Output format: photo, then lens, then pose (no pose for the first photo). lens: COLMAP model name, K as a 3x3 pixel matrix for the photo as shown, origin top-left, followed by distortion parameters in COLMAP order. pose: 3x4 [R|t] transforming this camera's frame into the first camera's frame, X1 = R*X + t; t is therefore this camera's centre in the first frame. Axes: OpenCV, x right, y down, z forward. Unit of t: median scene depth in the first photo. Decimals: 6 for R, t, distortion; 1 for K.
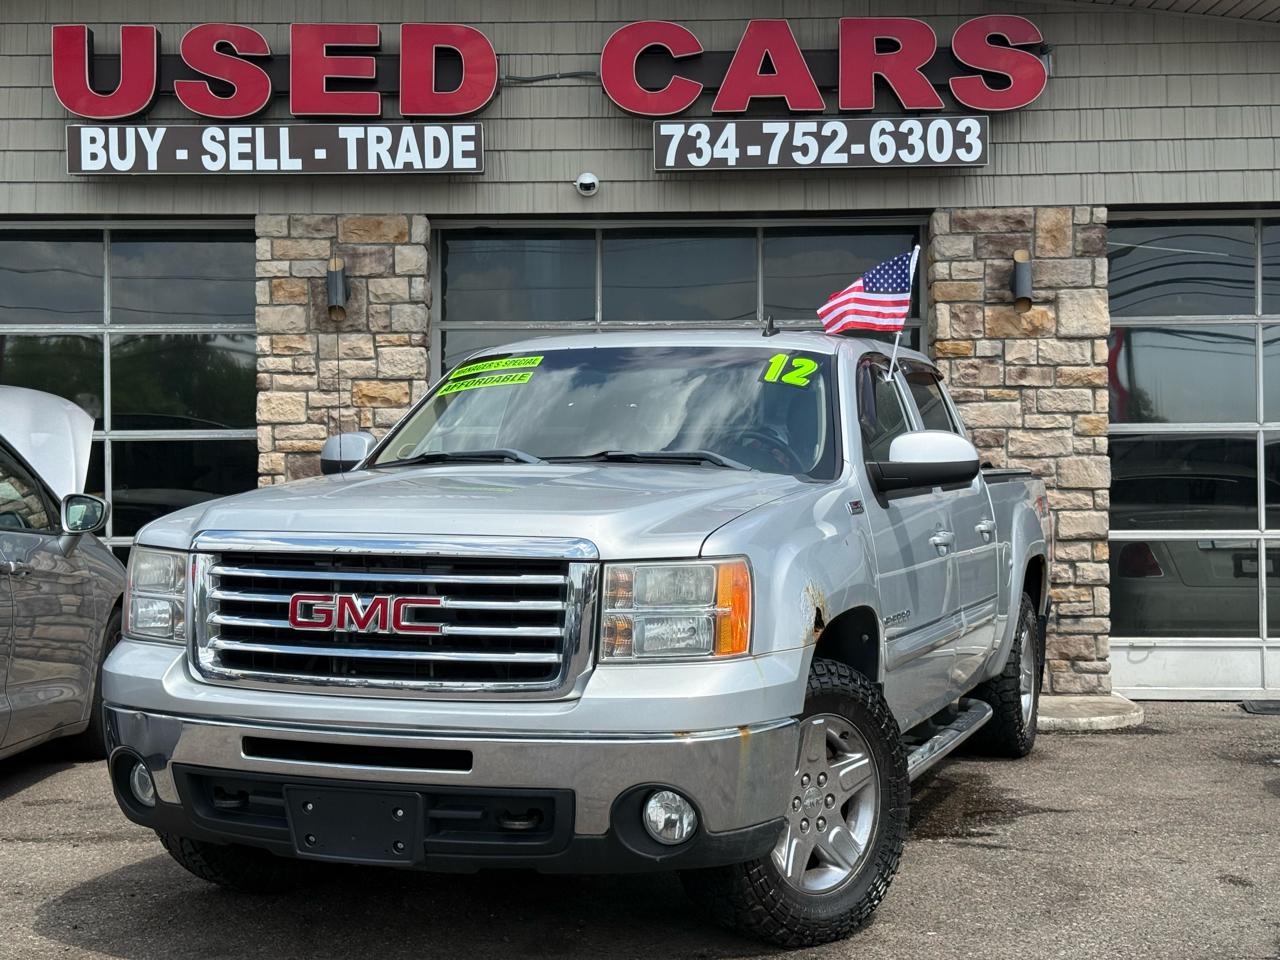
lens RADIAL K [[1696.9, 0, 640.0], [0, 1696.9, 480.0], [0, 0, 1]] dist [0.079525, 0.015416]
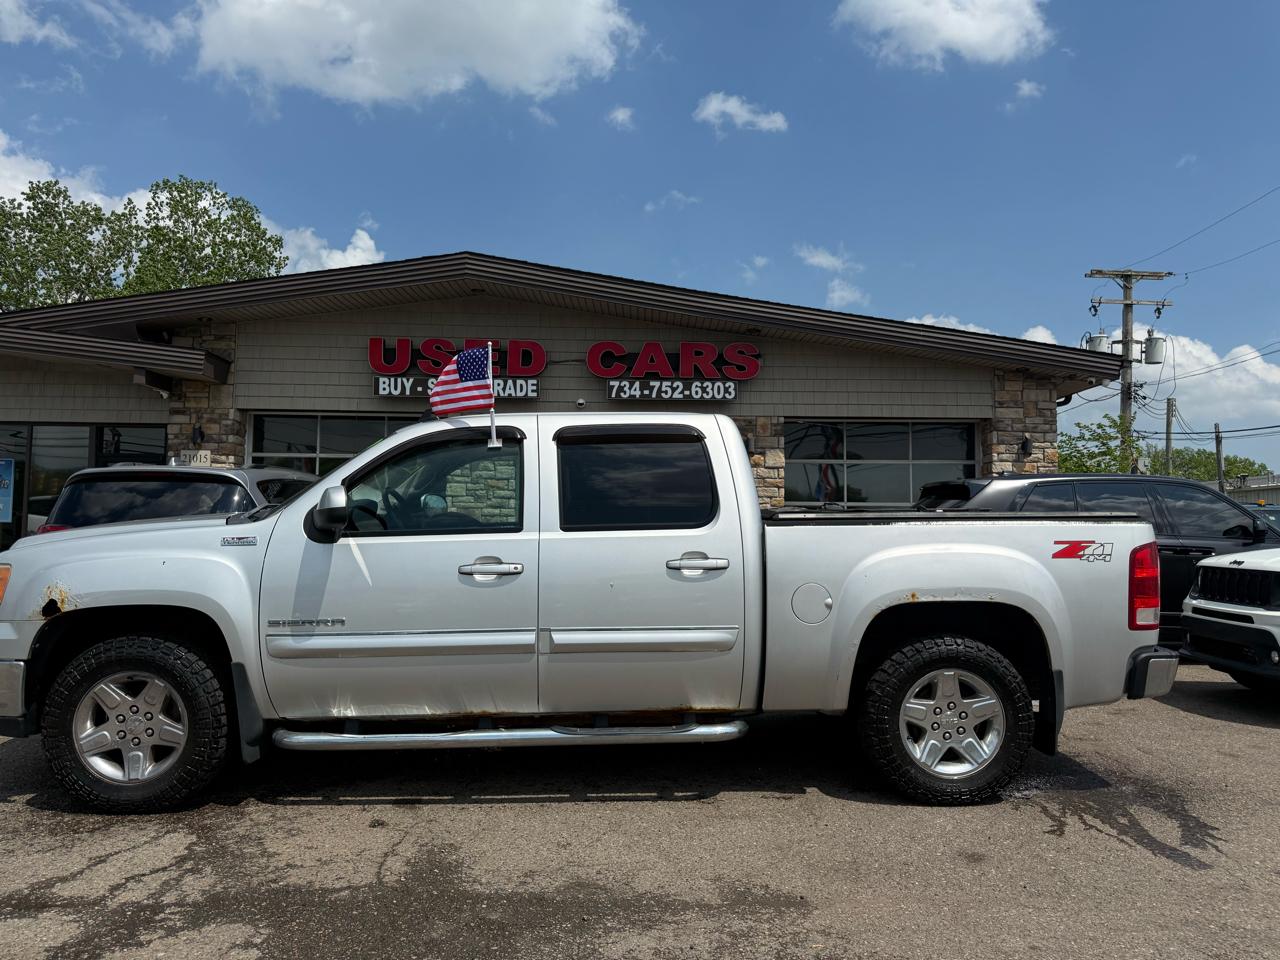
lens RADIAL K [[895.6, 0, 640.0], [0, 895.6, 480.0], [0, 0, 1]] dist [0.075576, -0.073459]
pose [[0.999000, 0.018419, 0.040740, 0.005268], [-0.016233, 0.998444, -0.053351, 0.009546], [-0.041659, 0.052637, 0.997744, -0.330777]]
